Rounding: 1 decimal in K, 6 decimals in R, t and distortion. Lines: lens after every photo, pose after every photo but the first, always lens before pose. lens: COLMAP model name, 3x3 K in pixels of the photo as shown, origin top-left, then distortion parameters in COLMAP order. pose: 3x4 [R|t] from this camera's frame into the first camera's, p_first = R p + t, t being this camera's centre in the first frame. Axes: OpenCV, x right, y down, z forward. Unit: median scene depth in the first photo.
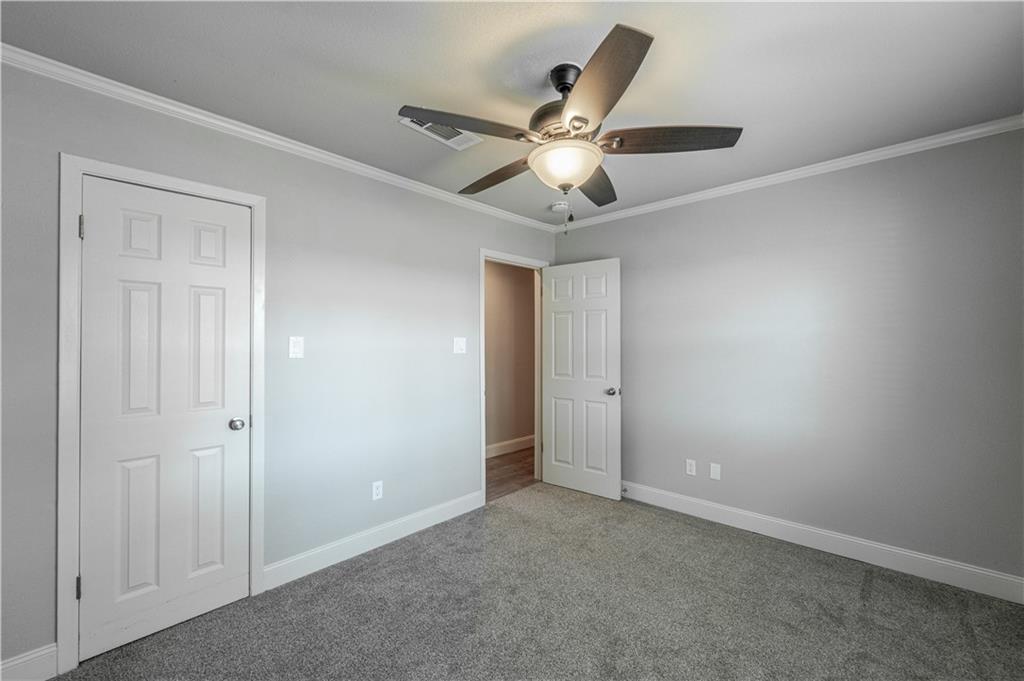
lens RADIAL K [[408.5, 0, 506.6], [0, 408.5, 335.9], [0, 0, 1]] dist [-0.002842, -0.000055]
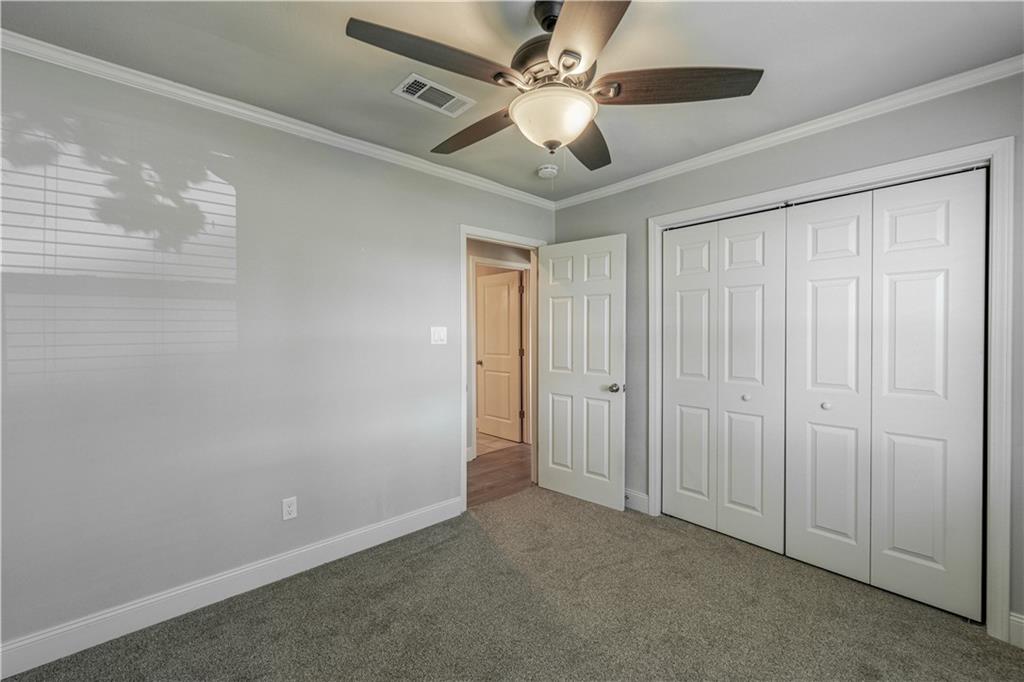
lens RADIAL K [[412.9, 0, 507.2], [0, 412.9, 343.6], [0, 0, 1]] dist [-0.000337, -0.001735]
pose [[0.996707, 0.003231, -0.081017, 0.105376], [0.000365, 0.999017, 0.044338, 0.001796], [0.081081, -0.044222, 0.995726, 0.111641]]
